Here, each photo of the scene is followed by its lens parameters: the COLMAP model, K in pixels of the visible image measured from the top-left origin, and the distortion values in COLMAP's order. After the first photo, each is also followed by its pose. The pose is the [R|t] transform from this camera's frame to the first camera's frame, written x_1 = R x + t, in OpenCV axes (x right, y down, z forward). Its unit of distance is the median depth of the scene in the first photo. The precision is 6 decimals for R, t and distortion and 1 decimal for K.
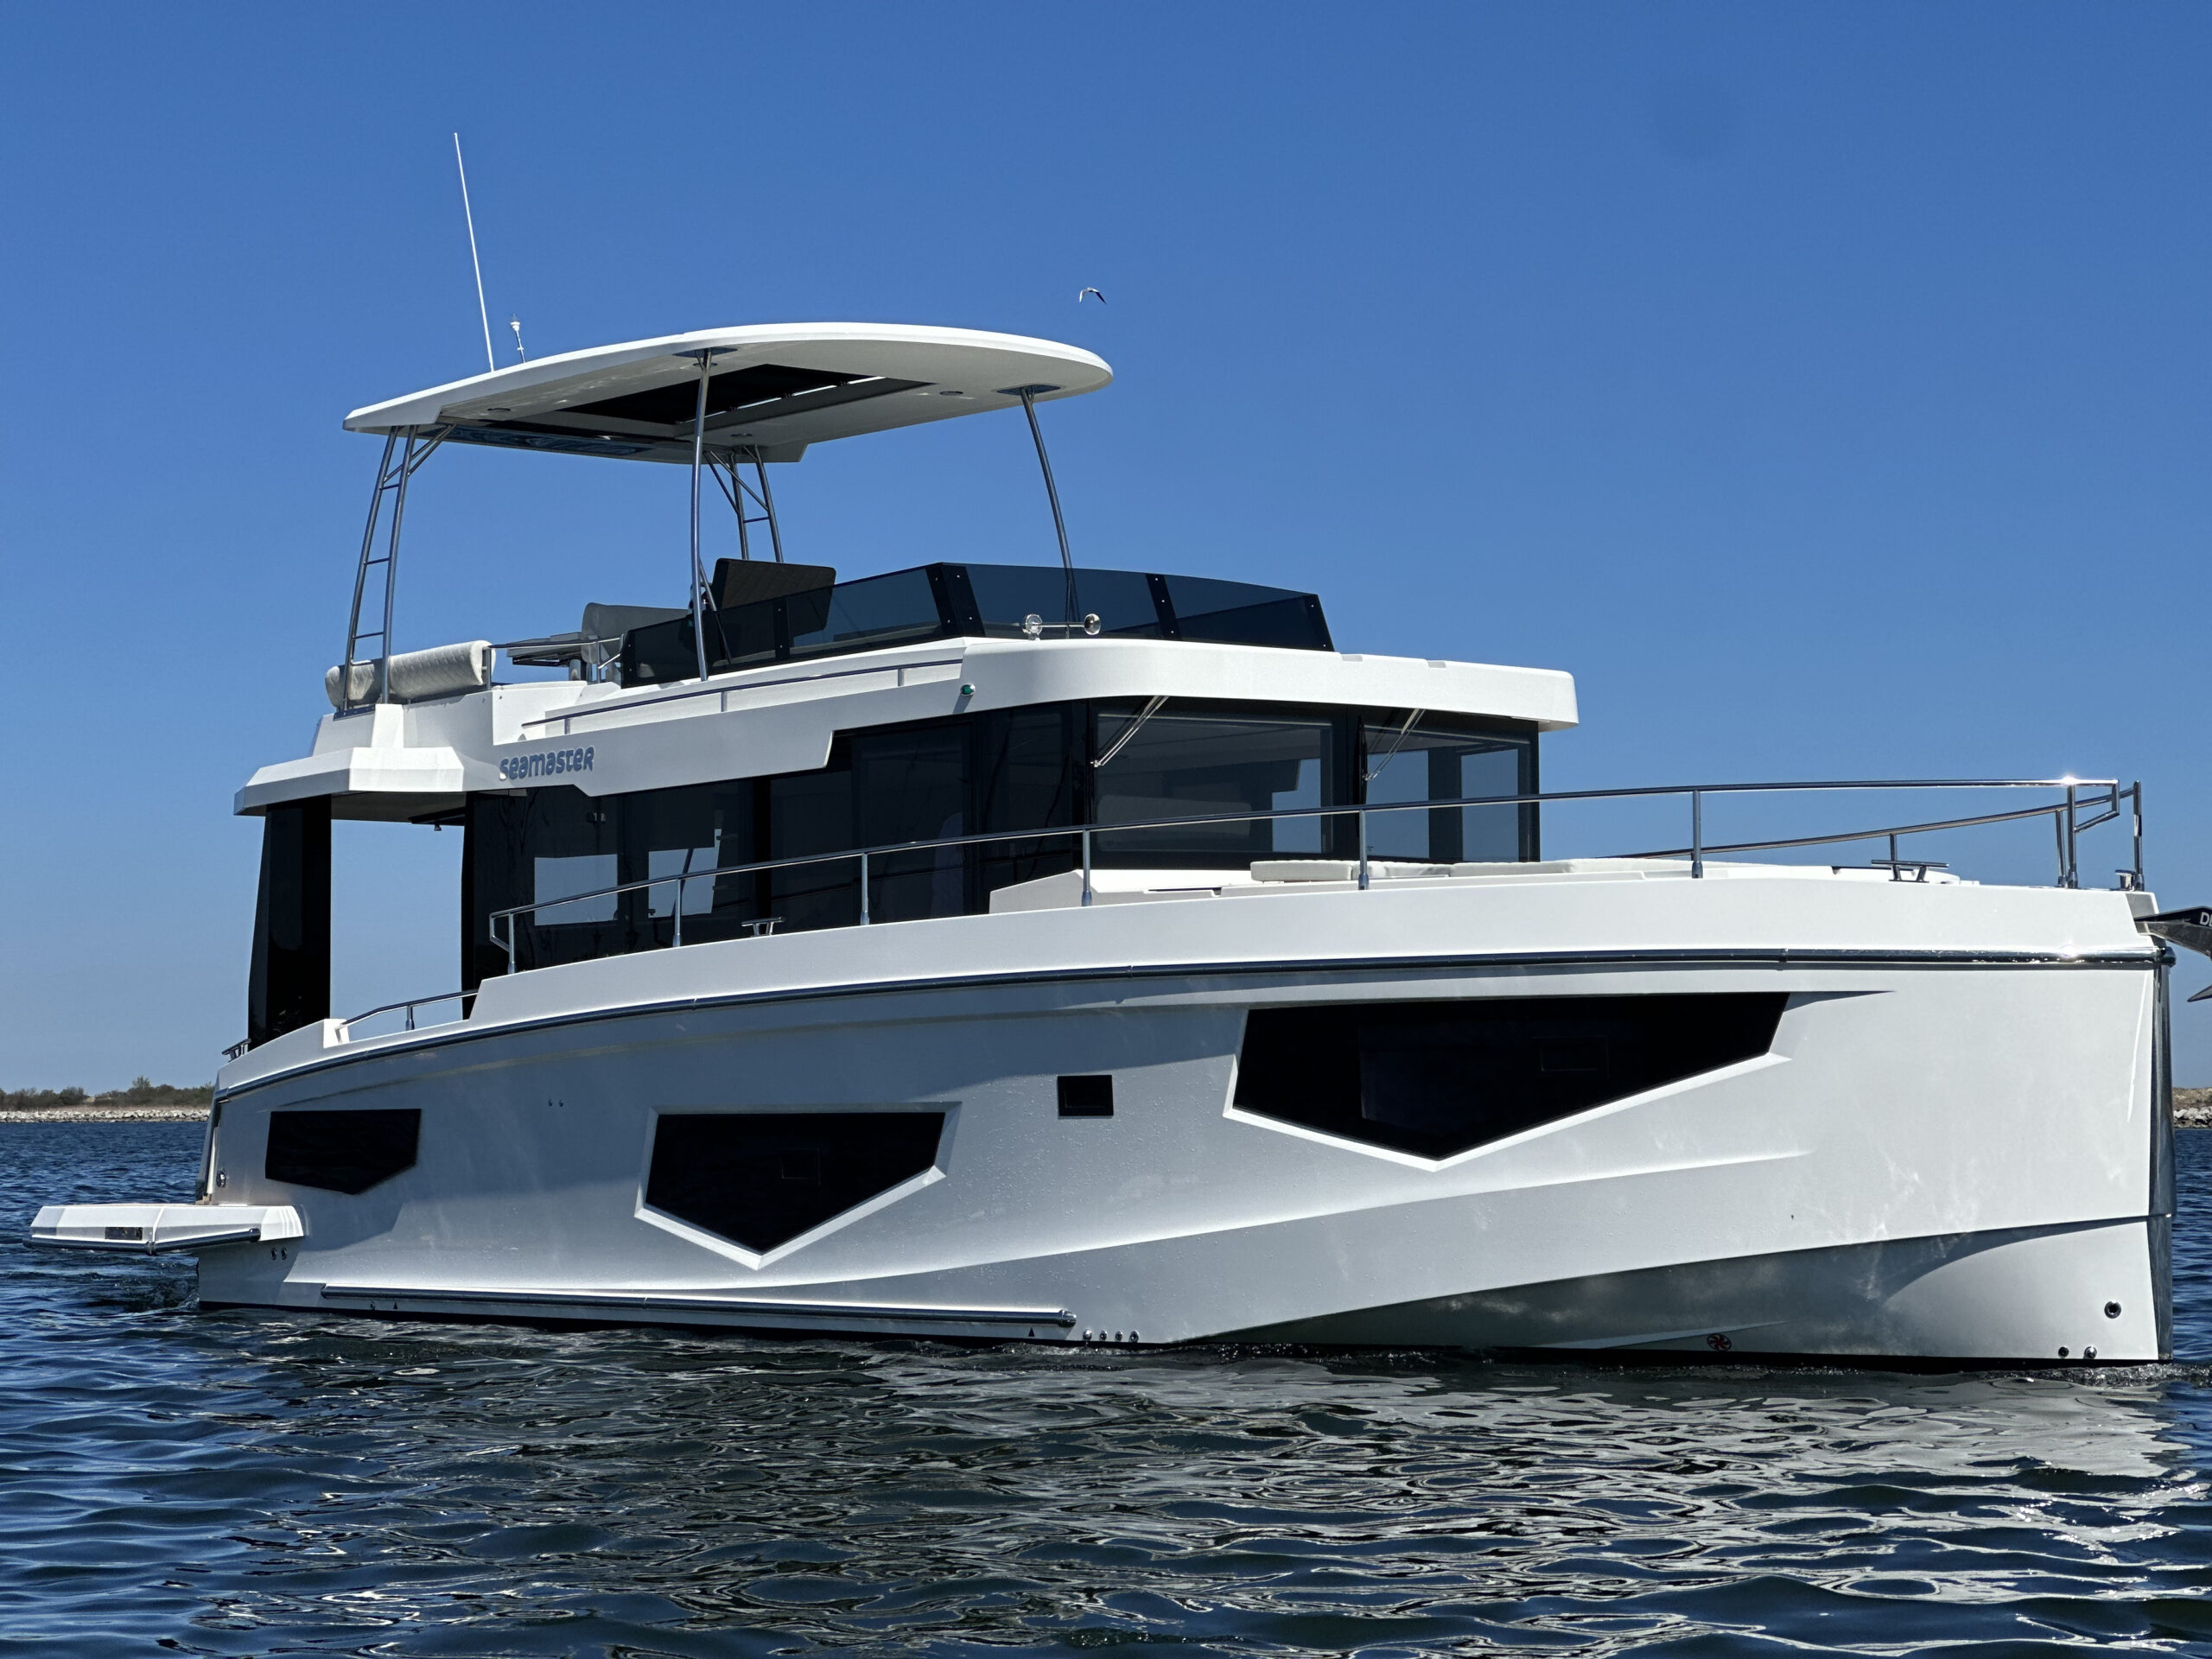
lens RADIAL K [[5129.4, 0, 1108.2], [0, 5129.4, 826.8], [0, 0, 1]] dist [0.008276, 0.000000]
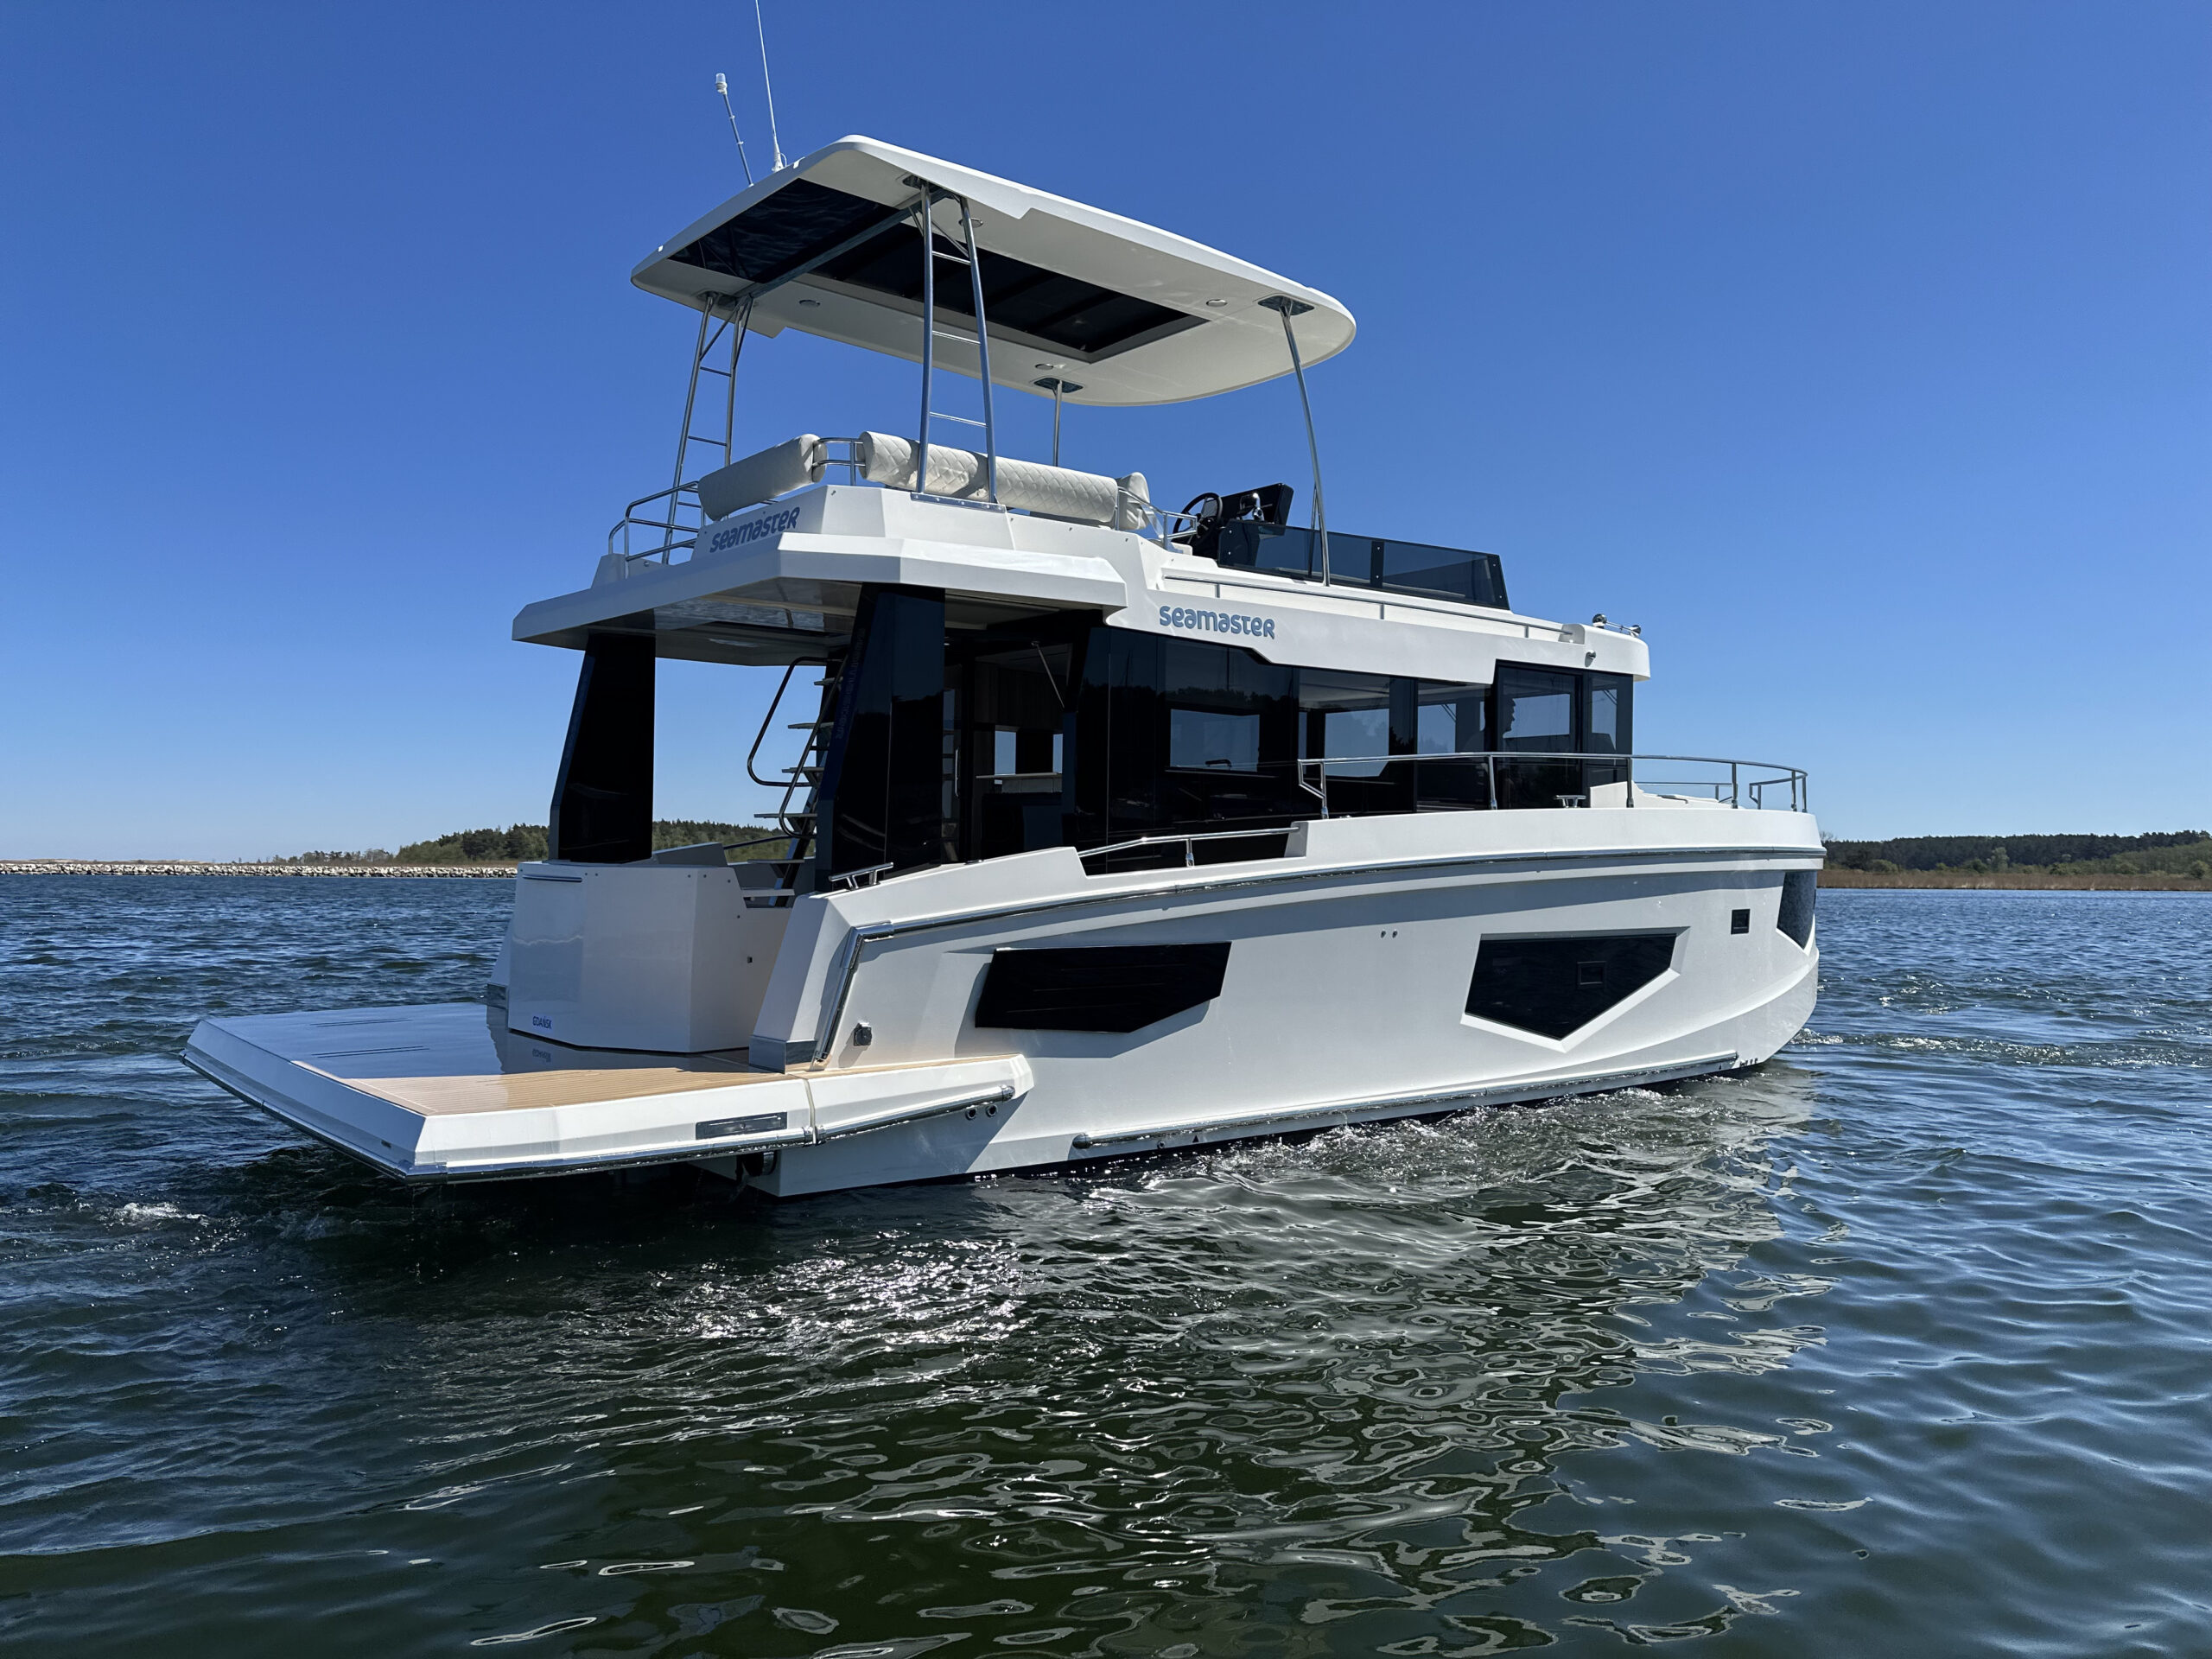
lens RADIAL K [[1568.7, 0, 1098.4], [0, 1568.7, 853.5], [0, 0, 1]] dist [0.051643, -0.072594]
pose [[0.013571, 0.018524, 0.999736, -0.475846], [-0.064079, 0.997789, -0.017618, 0.047693], [-0.997853, -0.063823, 0.014728, 1.091320]]
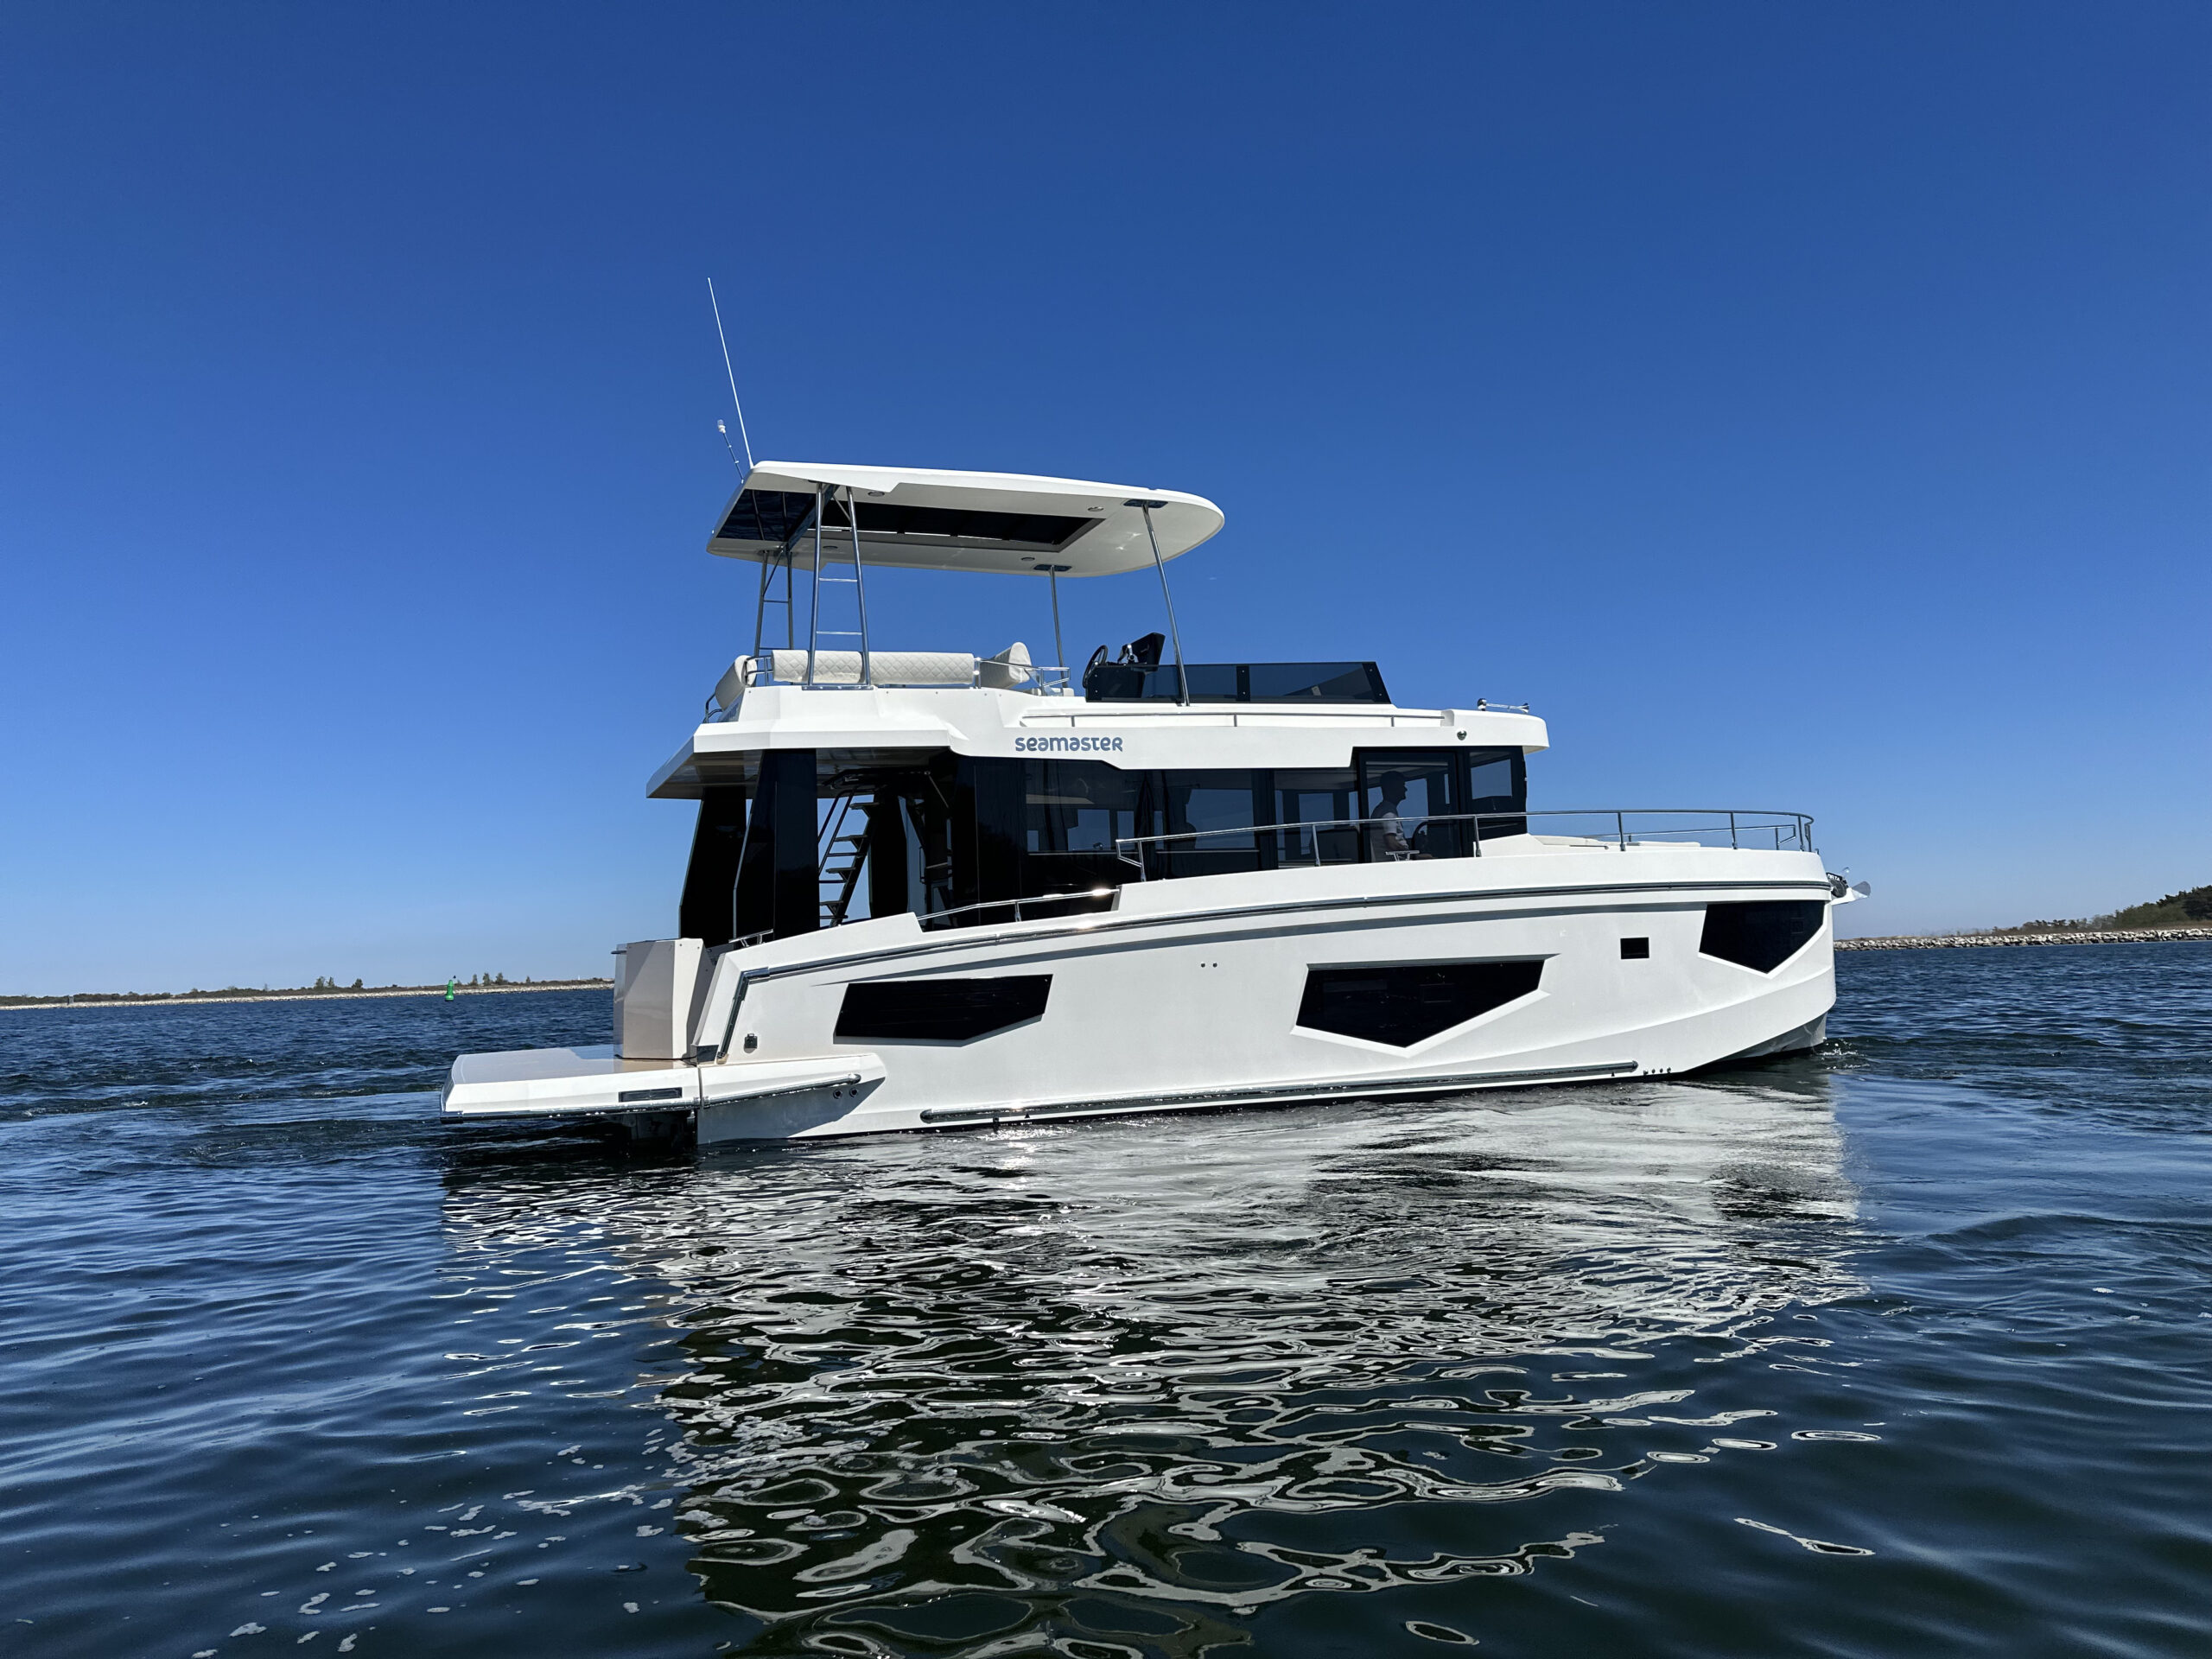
lens RADIAL K [[1568.7, 0, 1112.1], [0, 1568.7, 838.8], [0, 0, 1]] dist [0.051643, -0.072594]
pose [[0.323036, 0.073788, 0.943506, -0.577447], [-0.015263, 0.997232, -0.072764, 0.052218], [-0.946264, 0.009105, 0.323268, 0.900305]]
